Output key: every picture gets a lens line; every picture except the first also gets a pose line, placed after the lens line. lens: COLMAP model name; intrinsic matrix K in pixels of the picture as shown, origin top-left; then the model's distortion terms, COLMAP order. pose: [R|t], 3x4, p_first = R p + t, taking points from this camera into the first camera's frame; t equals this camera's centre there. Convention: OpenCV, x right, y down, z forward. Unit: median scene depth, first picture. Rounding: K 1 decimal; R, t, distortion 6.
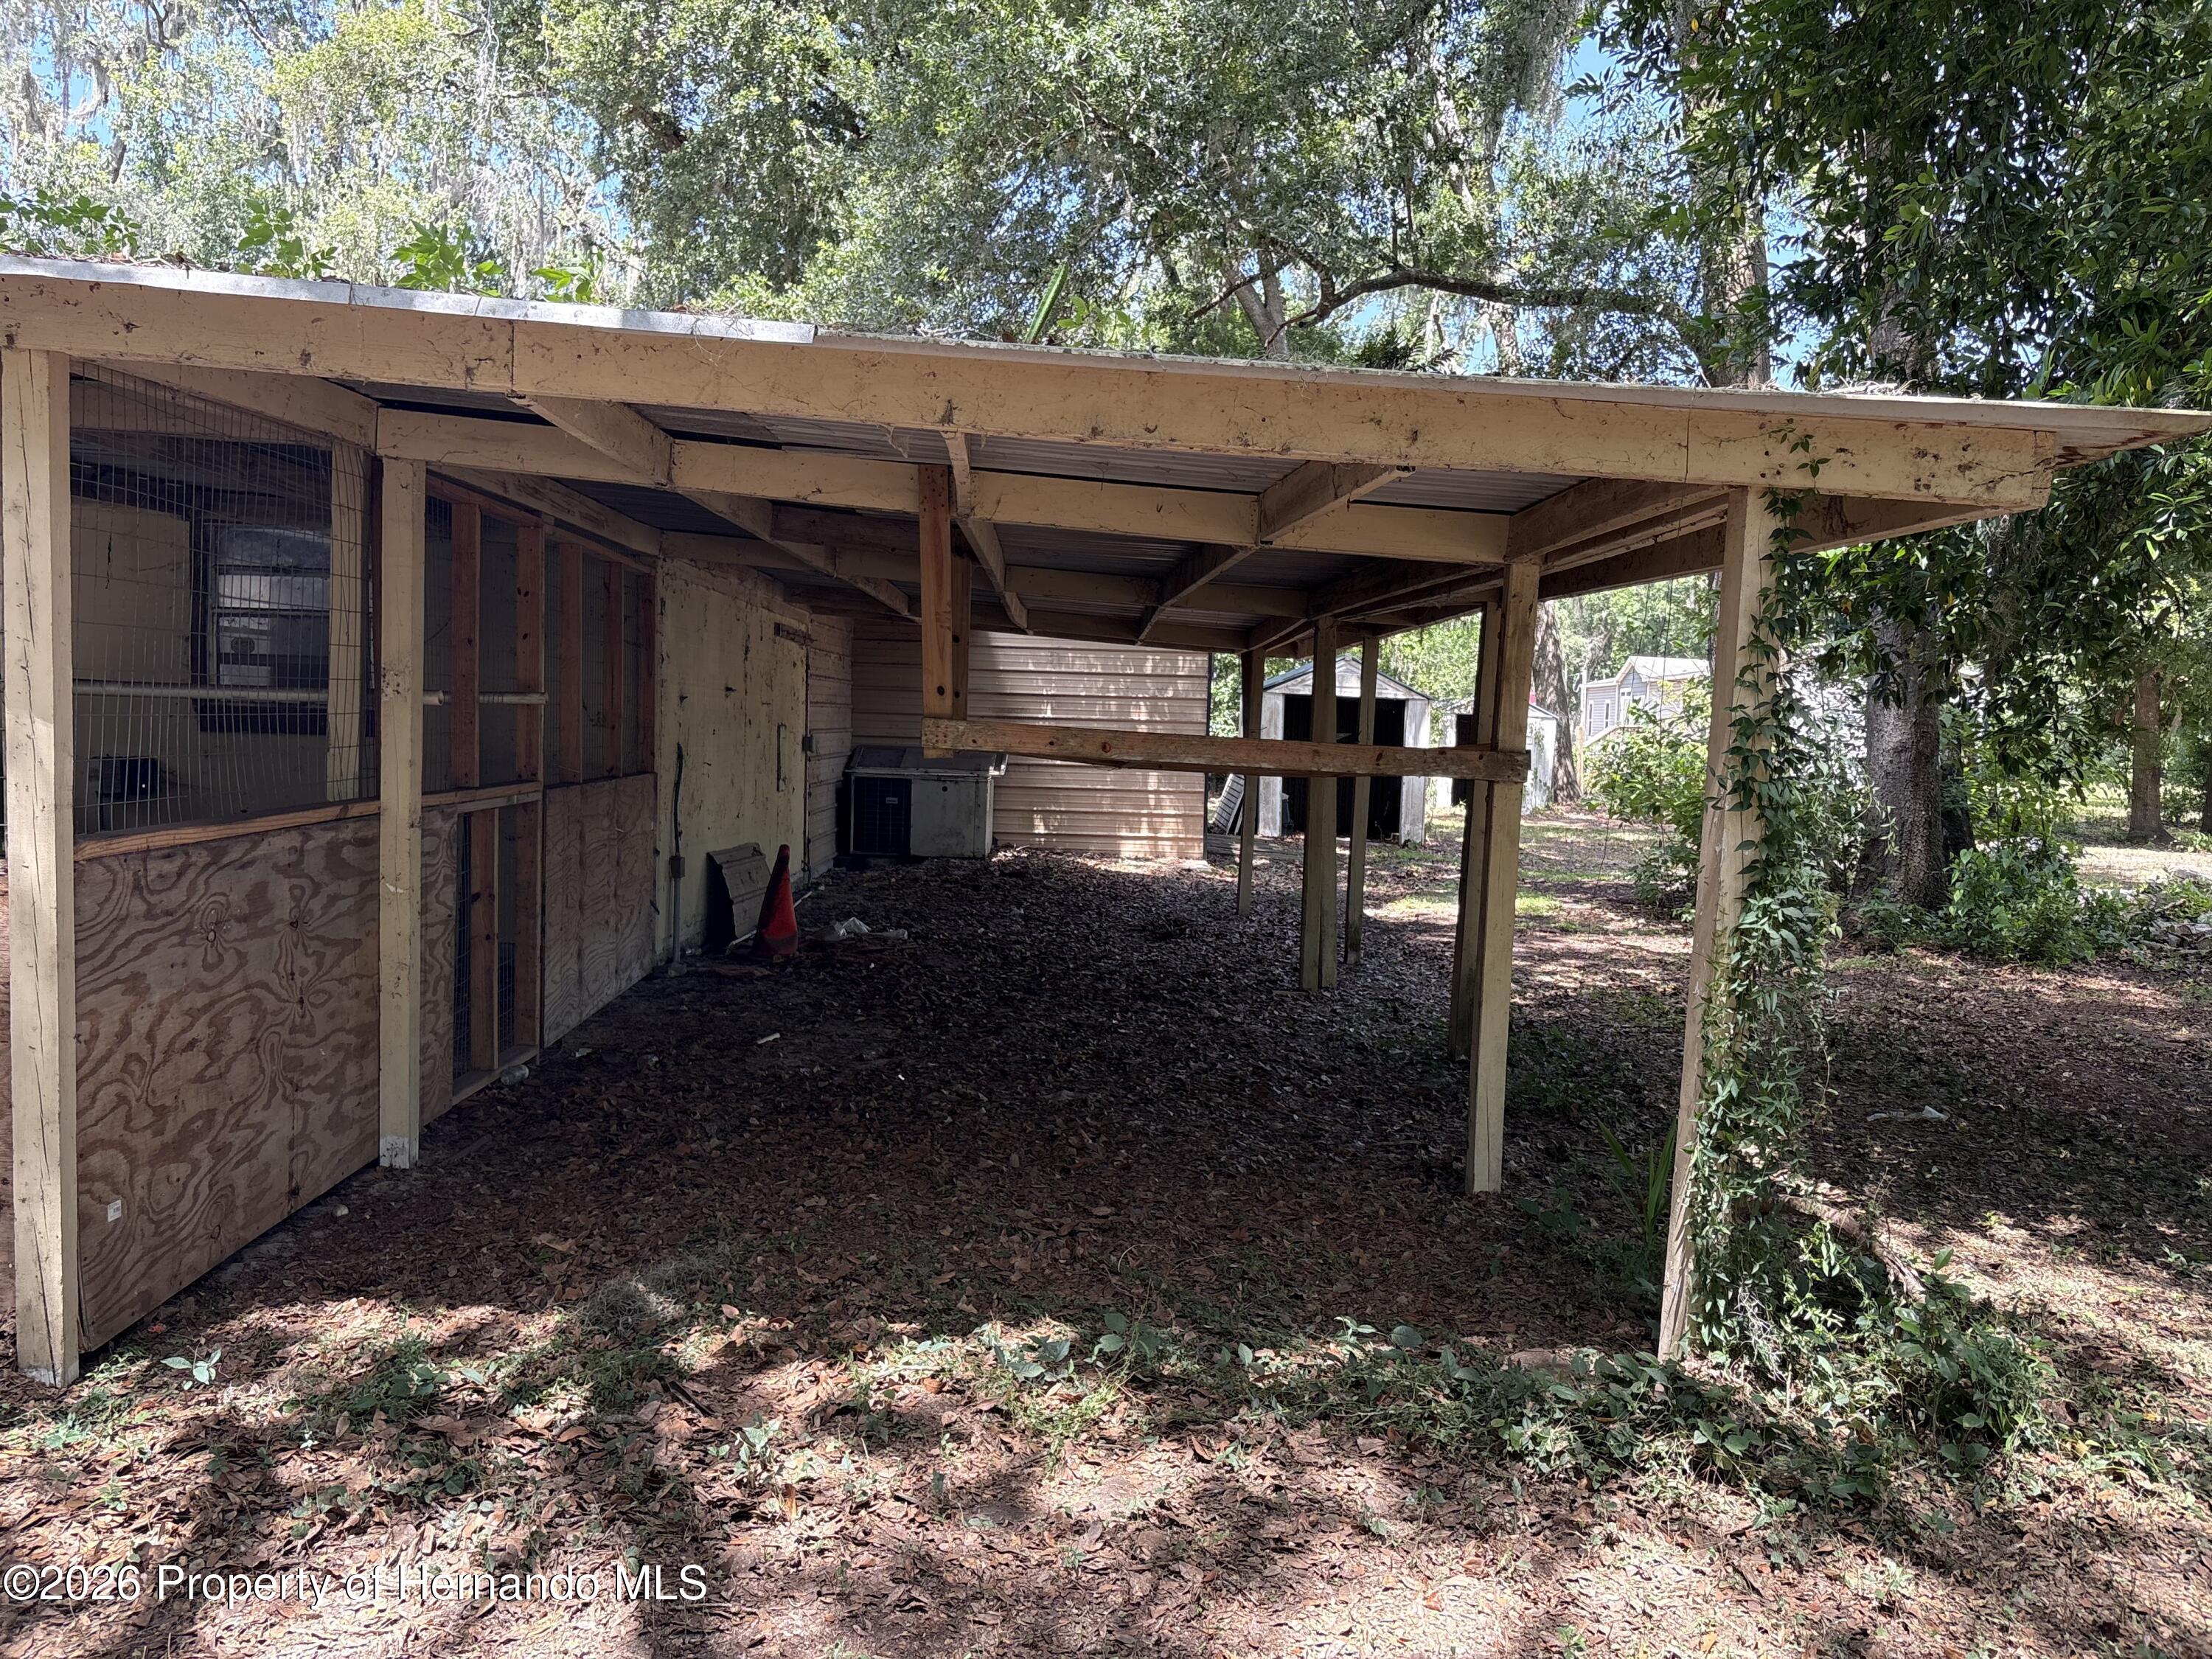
lens RADIAL K [[1662.2, 0, 1106.0], [0, 1662.2, 829.5], [0, 0, 1]] dist [0.074722, -0.094705]
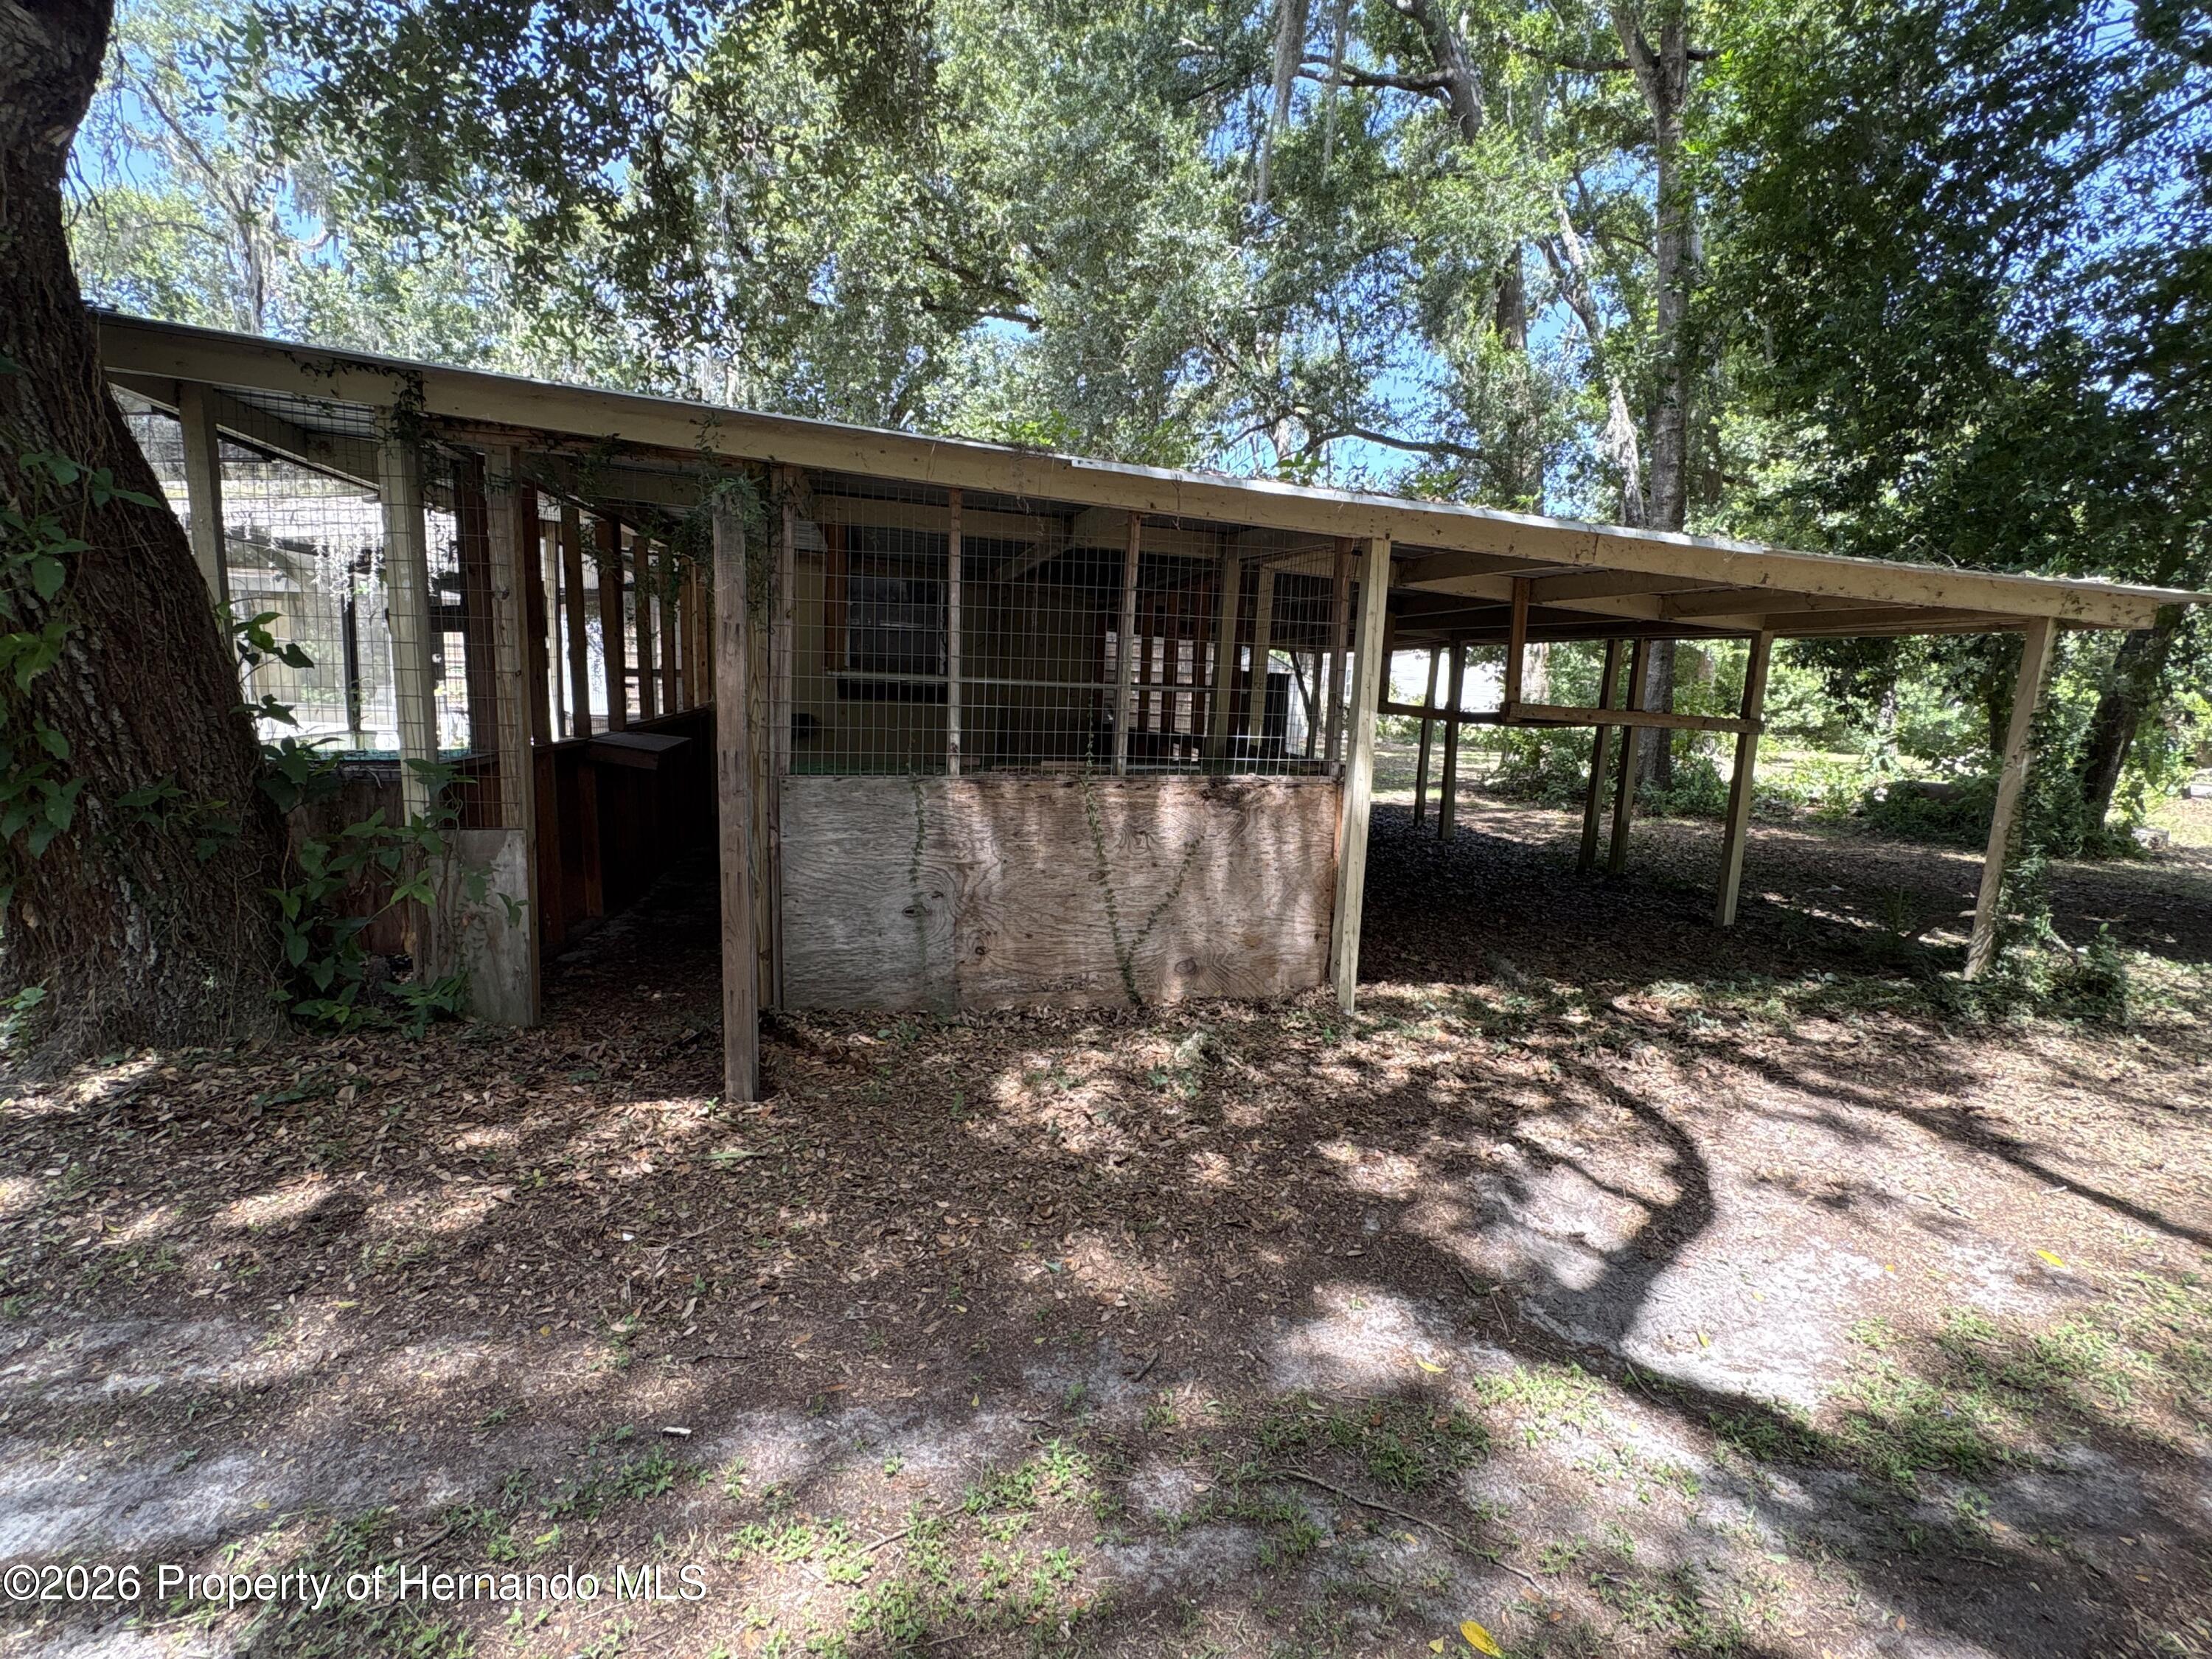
lens RADIAL K [[1082.5, 0, 1106.0], [0, 1082.5, 829.5], [0, 0, 1]] dist [0.000741, 0.000100]
pose [[0.978334, -0.011079, 0.206734, -1.154858], [-0.004707, 0.997119, 0.075711, -0.015762], [-0.206977, -0.075044, 0.975463, -0.261719]]
